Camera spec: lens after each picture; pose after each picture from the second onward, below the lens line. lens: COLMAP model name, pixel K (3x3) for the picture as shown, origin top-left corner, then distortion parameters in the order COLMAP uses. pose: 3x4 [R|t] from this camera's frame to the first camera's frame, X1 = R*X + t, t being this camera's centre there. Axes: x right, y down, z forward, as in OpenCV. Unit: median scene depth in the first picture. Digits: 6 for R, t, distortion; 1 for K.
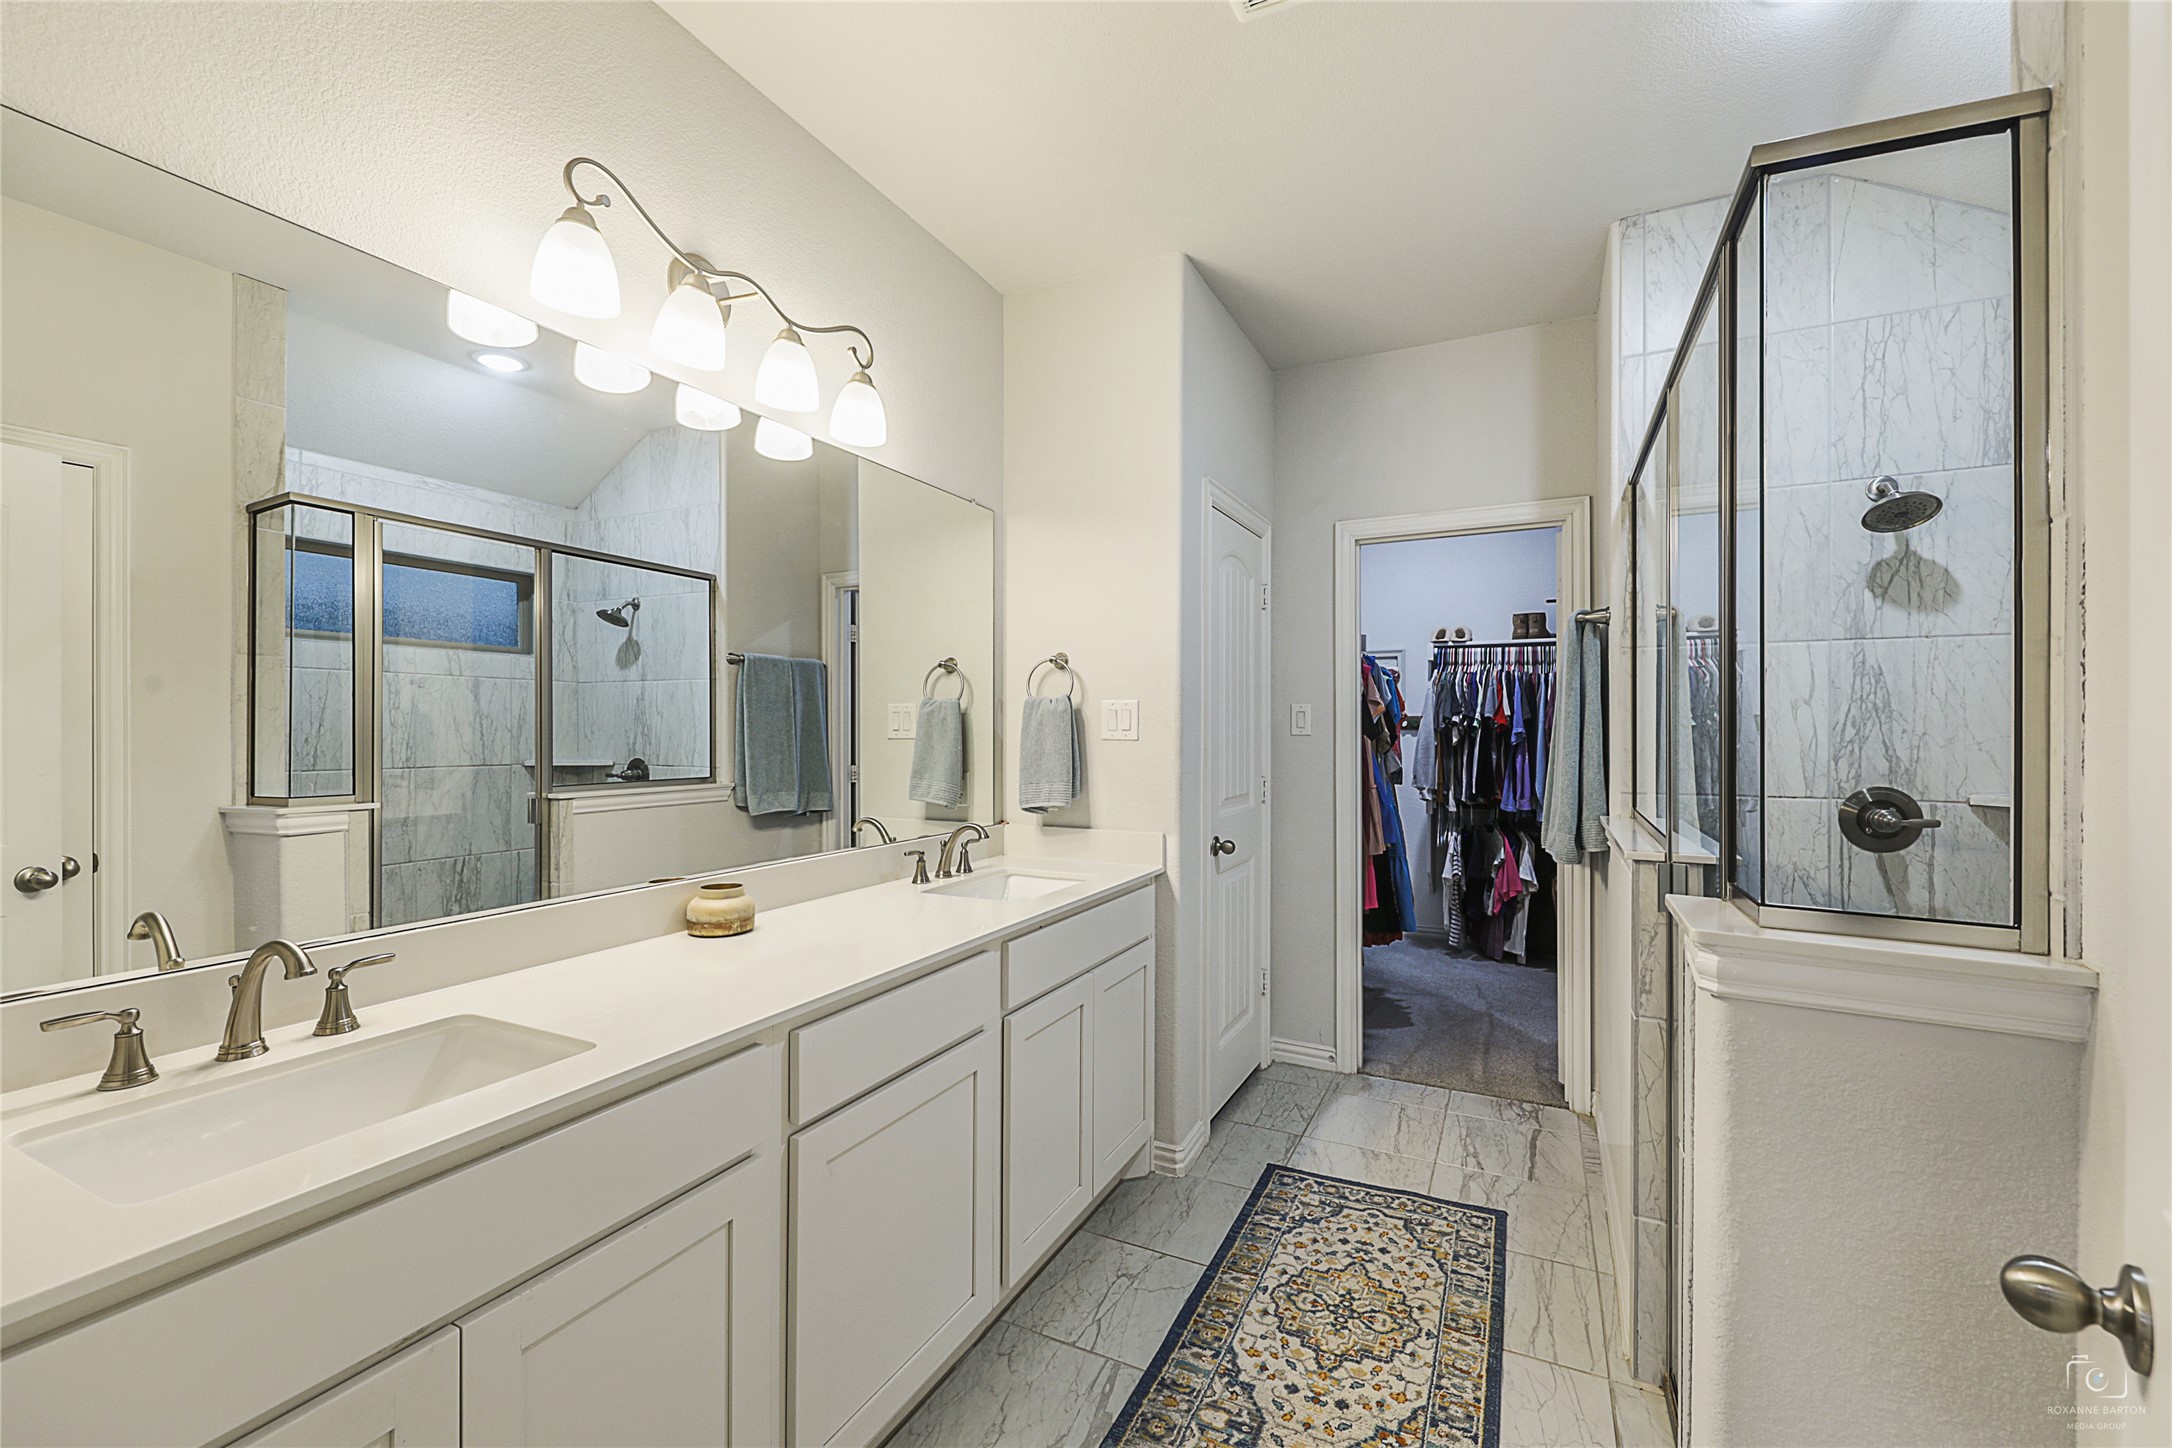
lens RADIAL K [[887.9, 0, 1096.3], [0, 887.9, 727.3], [0, 0, 1]] dist [0.008010, -0.003148]
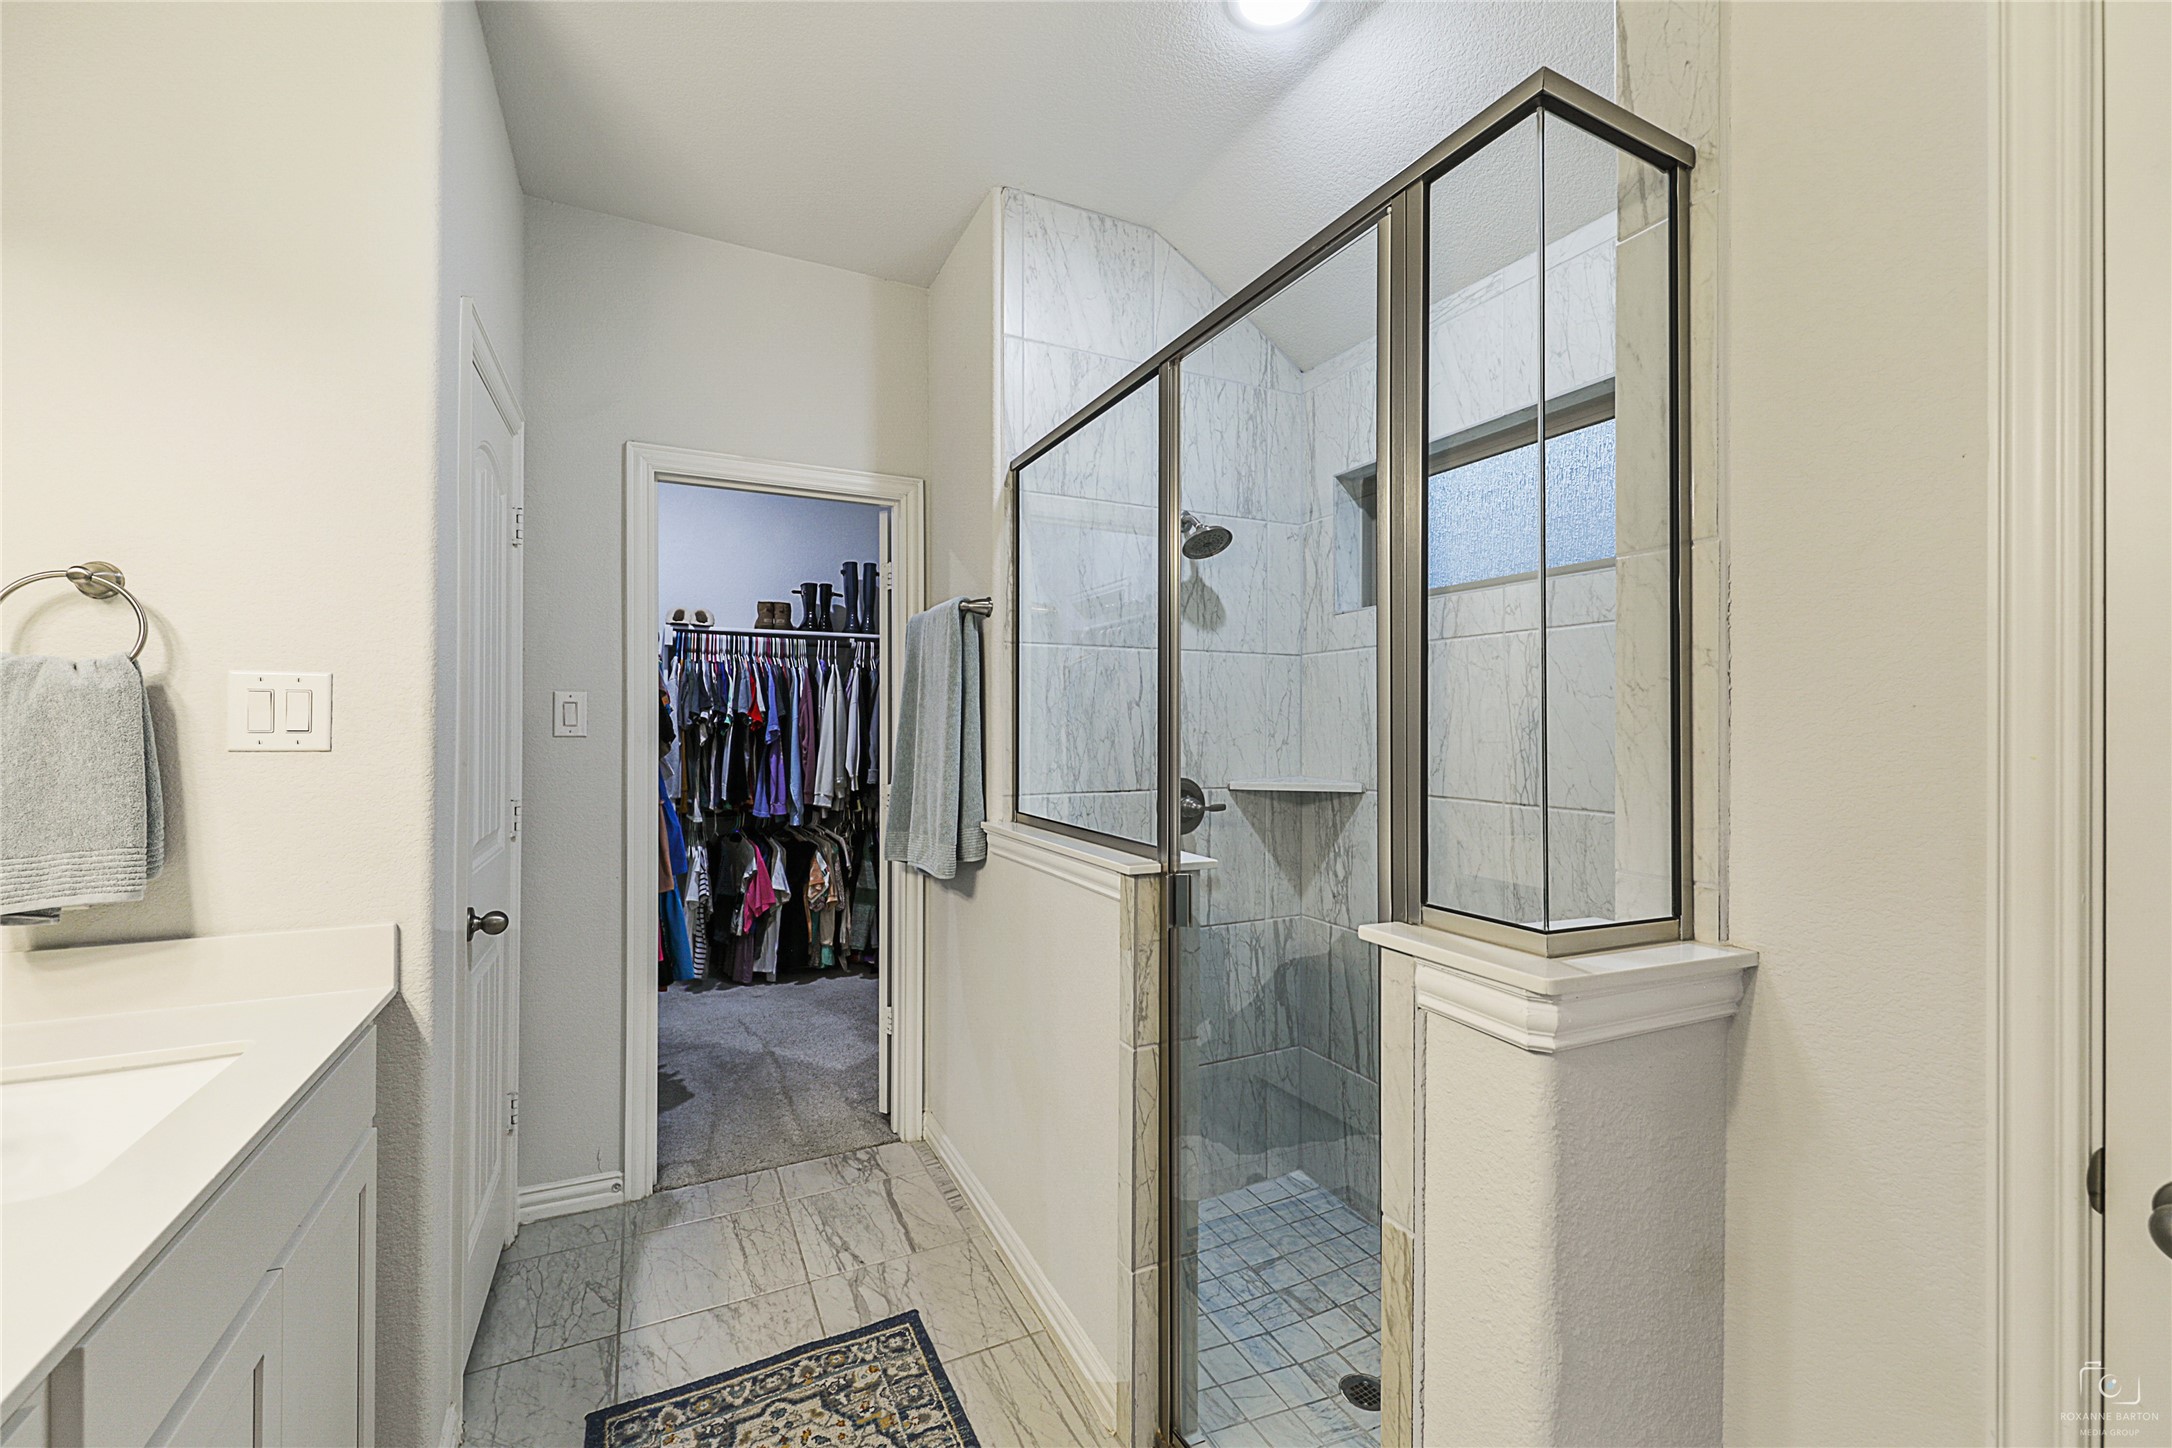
lens RADIAL K [[887.9, 0, 1082.1], [0, 887.9, 721.5], [0, 0, 1]] dist [0.008010, -0.003148]
pose [[0.615012, 0.005098, 0.788501, -0.076087], [-0.003225, 0.999987, -0.003950, -0.001148], [-0.788511, -0.000113, 0.615021, 0.273430]]
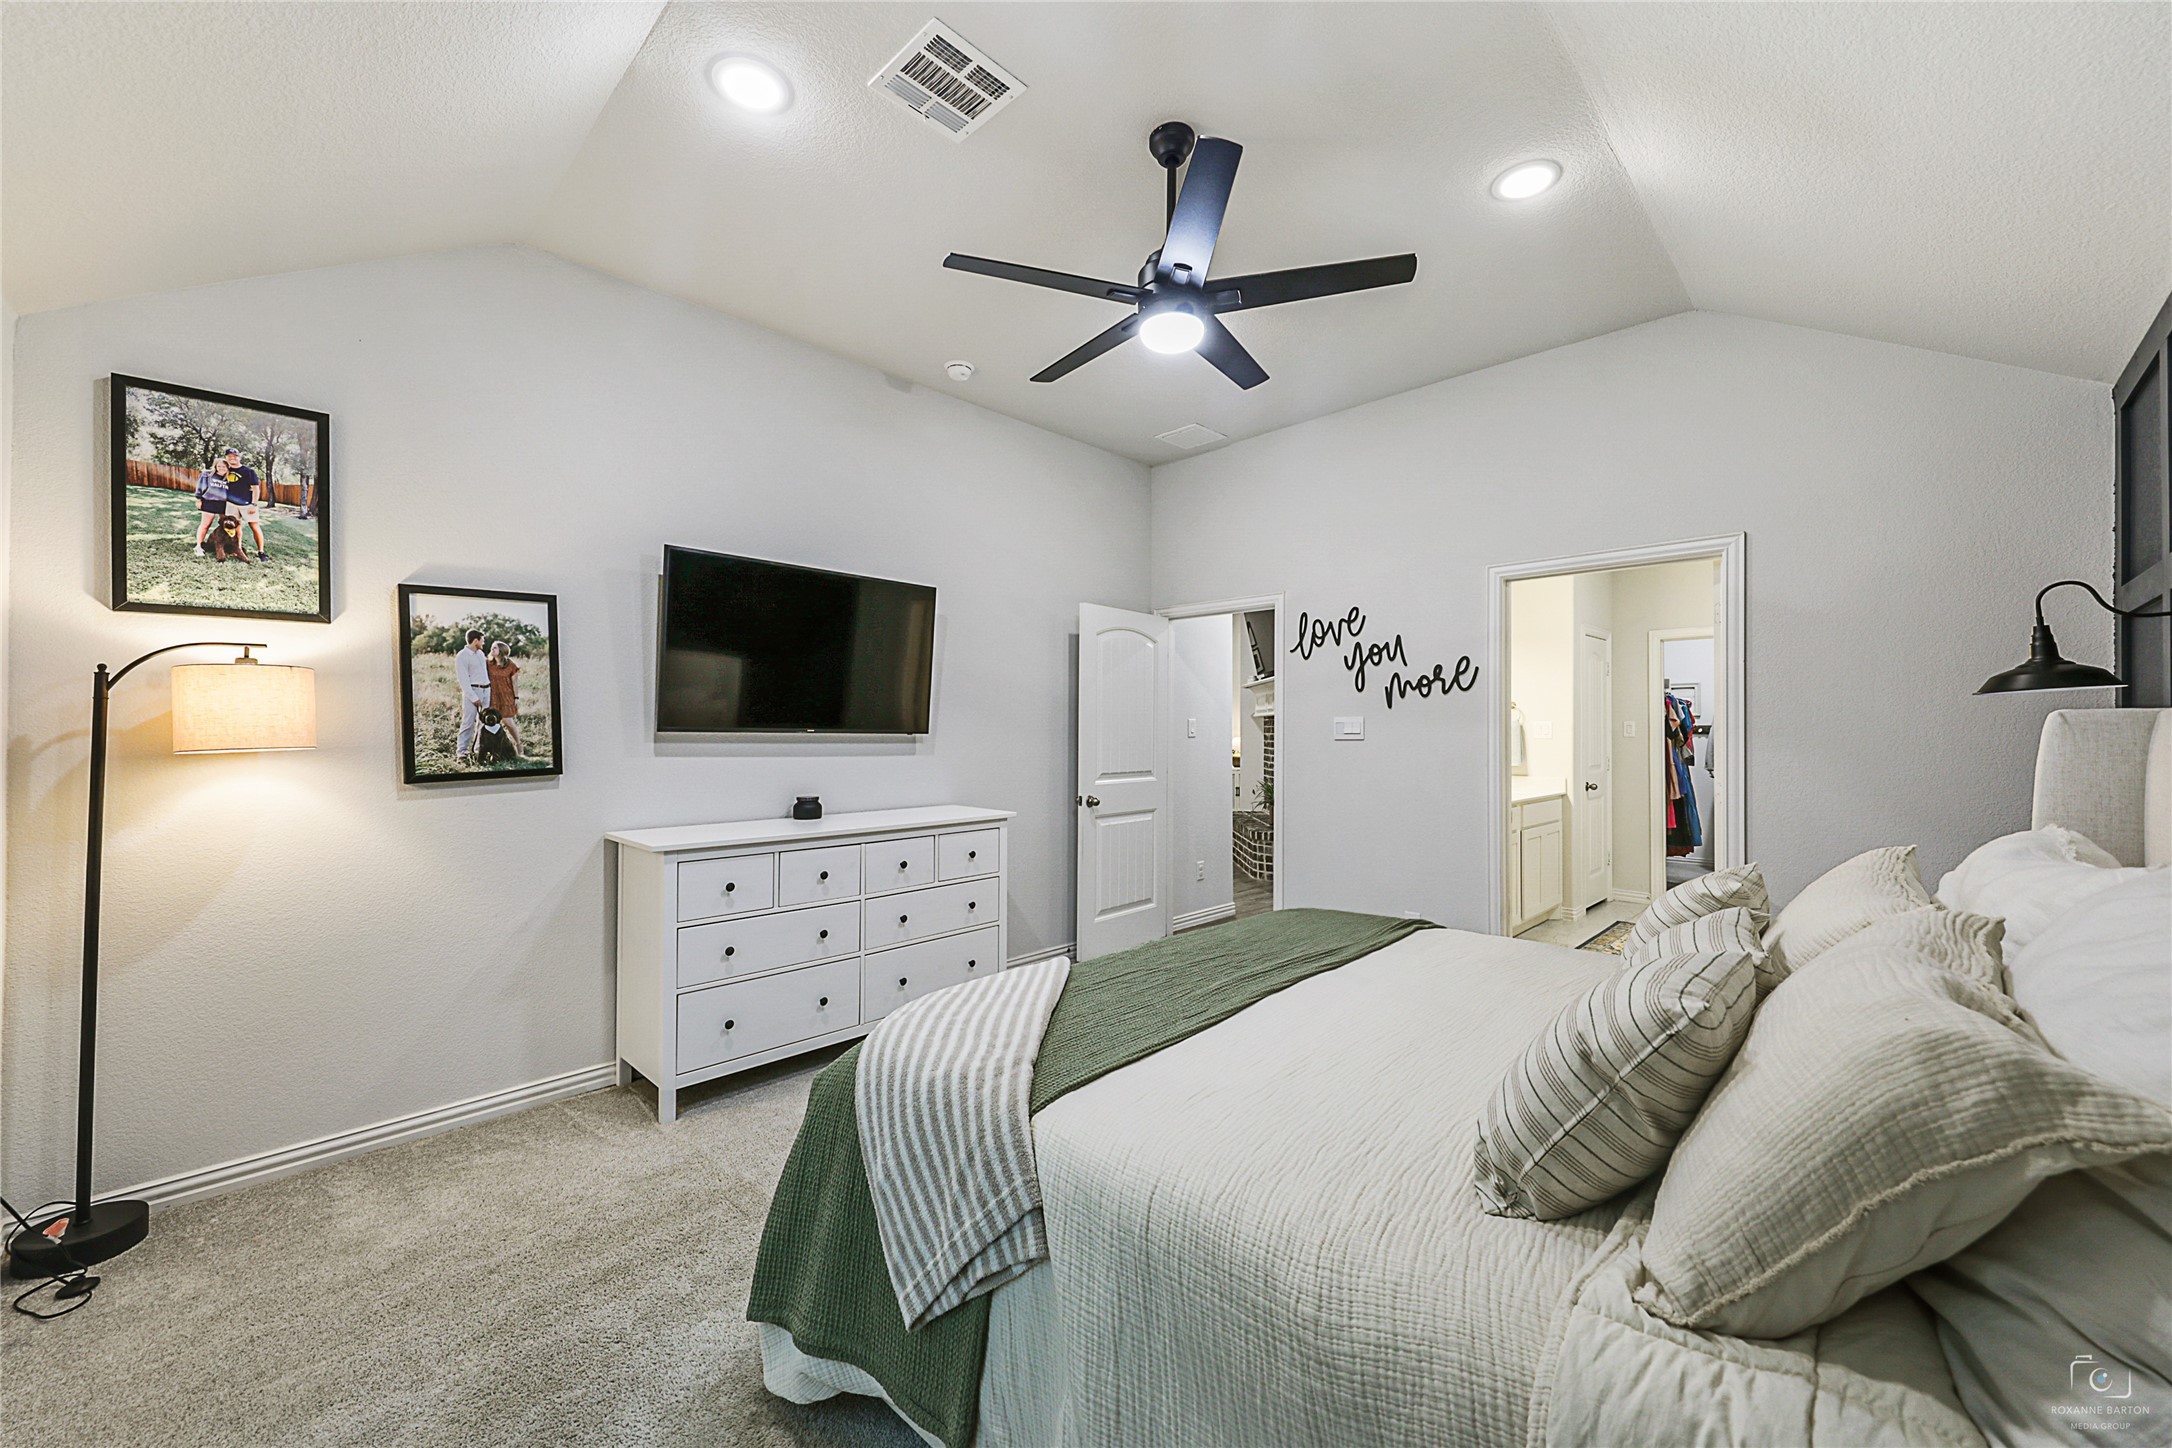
lens RADIAL K [[840.8, 0, 1081.6], [0, 840.8, 727.5], [0, 0, 1]] dist [0.004030, -0.003778]
pose [[0.946527, -0.003591, -0.322605, -0.341590], [0.002304, 0.999988, -0.004371, -0.007020], [0.322617, 0.003393, 0.946524, -1.252341]]
